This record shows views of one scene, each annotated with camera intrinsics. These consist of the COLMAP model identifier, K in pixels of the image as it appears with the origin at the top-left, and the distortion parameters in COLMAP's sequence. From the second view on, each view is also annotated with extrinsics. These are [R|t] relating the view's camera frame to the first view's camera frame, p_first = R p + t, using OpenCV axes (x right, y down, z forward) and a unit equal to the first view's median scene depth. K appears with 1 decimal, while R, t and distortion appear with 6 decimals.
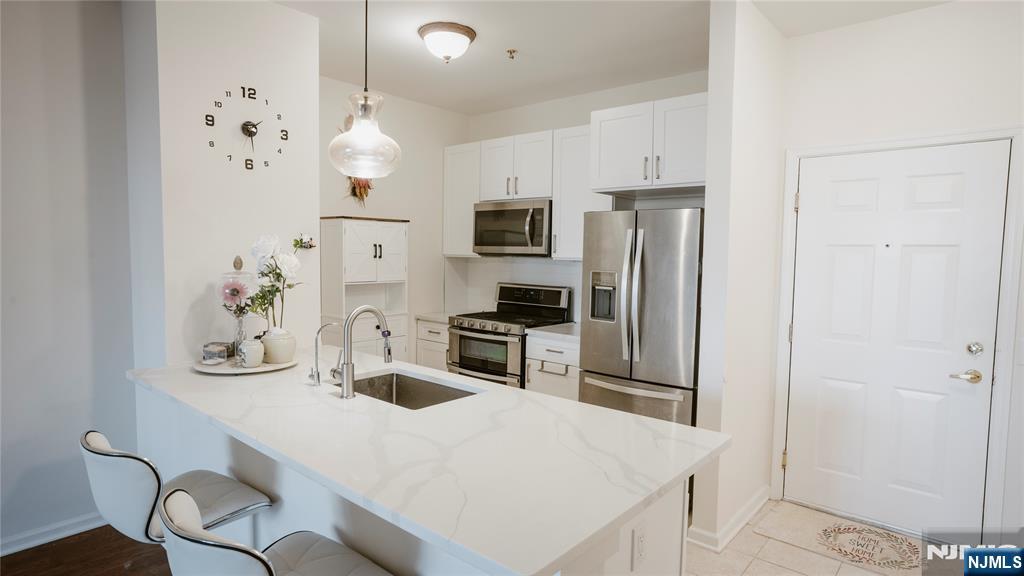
lens RADIAL K [[571.2, 0, 512.0], [0, 571.2, 288.0], [0, 0, 1]] dist [-0.025368, 0.033757]
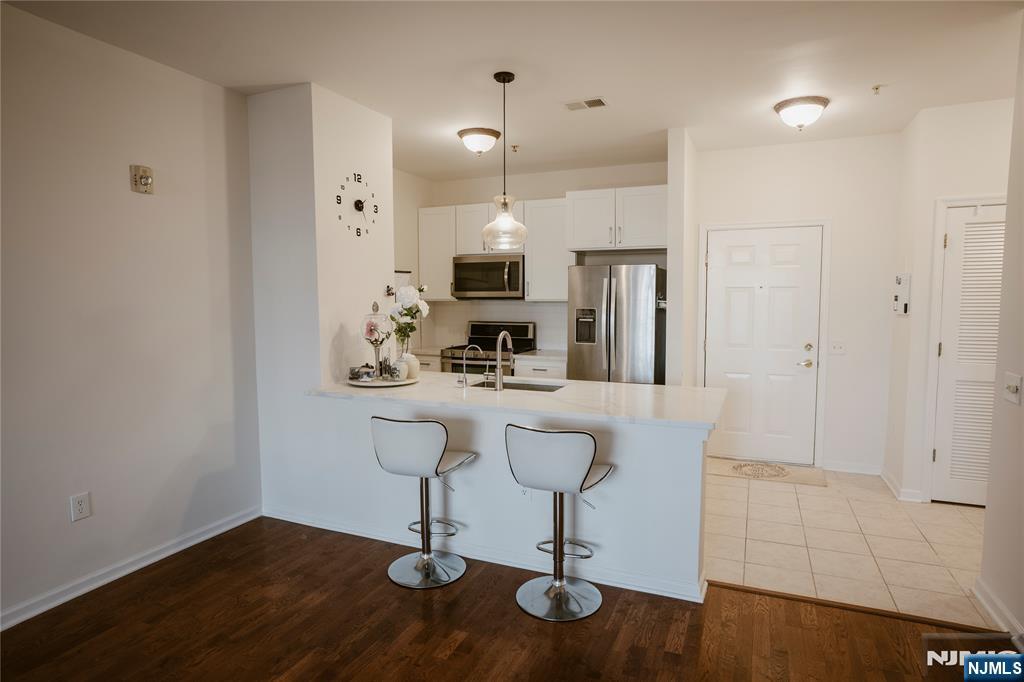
lens RADIAL K [[594.9, 0, 512.0], [0, 594.9, 341.0], [0, 0, 1]] dist [-0.002829, -0.000300]
pose [[0.953481, -0.041471, 0.298586, -0.455866], [0.037336, 0.999112, 0.019541, 0.016197], [-0.299132, -0.007484, 0.954183, -0.347956]]
